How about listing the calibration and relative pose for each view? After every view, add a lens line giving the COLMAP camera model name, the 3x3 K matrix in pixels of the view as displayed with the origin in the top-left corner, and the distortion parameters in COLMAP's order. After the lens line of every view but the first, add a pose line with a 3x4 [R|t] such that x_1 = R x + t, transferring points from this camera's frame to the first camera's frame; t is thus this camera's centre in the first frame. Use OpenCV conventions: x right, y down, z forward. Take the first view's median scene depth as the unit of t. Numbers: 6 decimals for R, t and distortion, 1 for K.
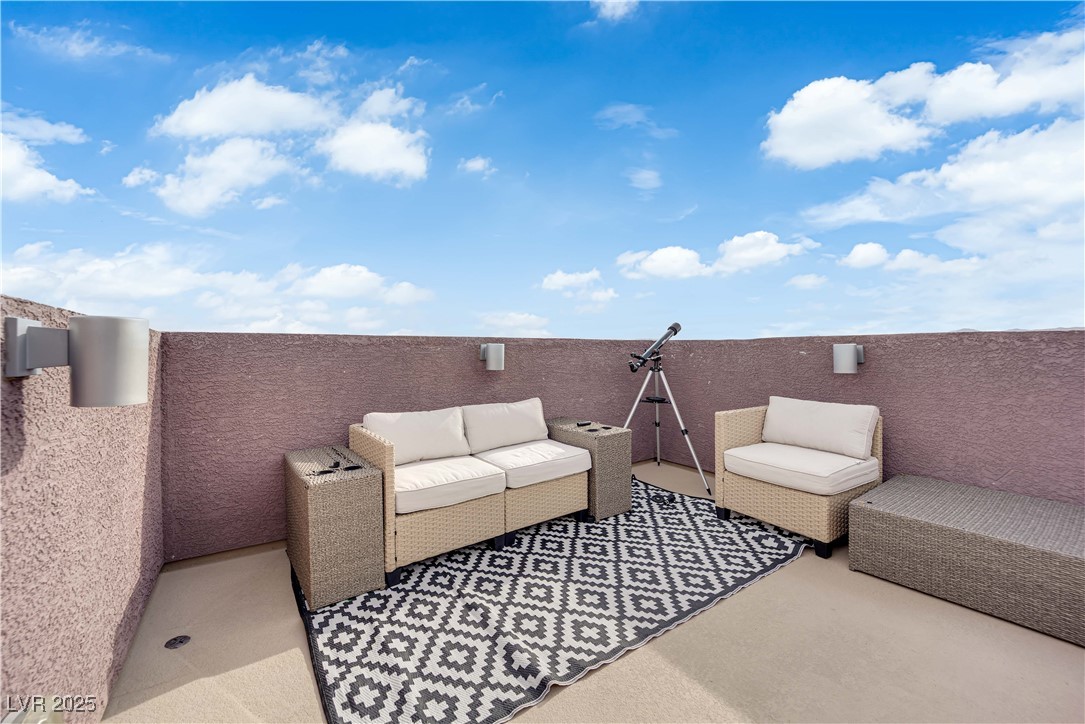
lens RADIAL K [[436.4, 0, 542.5], [0, 436.4, 351.9], [0, 0, 1]] dist [-0.016698, -0.000484]
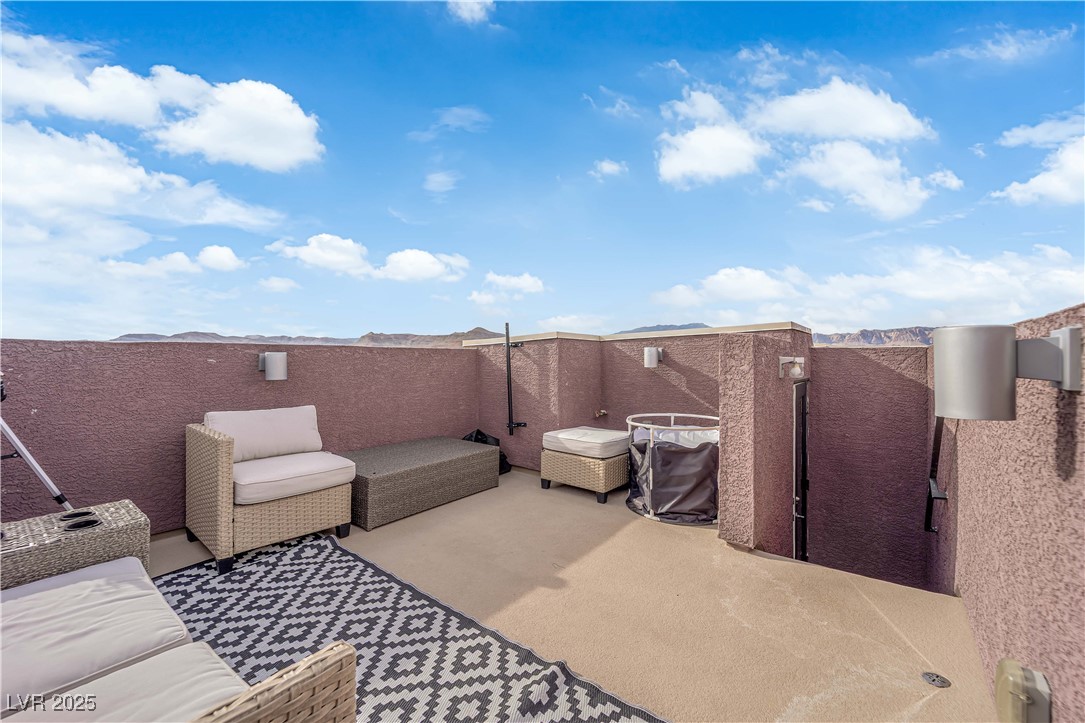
lens RADIAL K [[436.4, 0, 542.9], [0, 436.4, 362.6], [0, 0, 1]] dist [-0.016698, -0.000484]
pose [[-0.312362, -0.009632, 0.949914, -0.616555], [-0.000361, 0.999950, 0.010021, -0.004206], [-0.949963, 0.002787, -0.312350, 0.852659]]
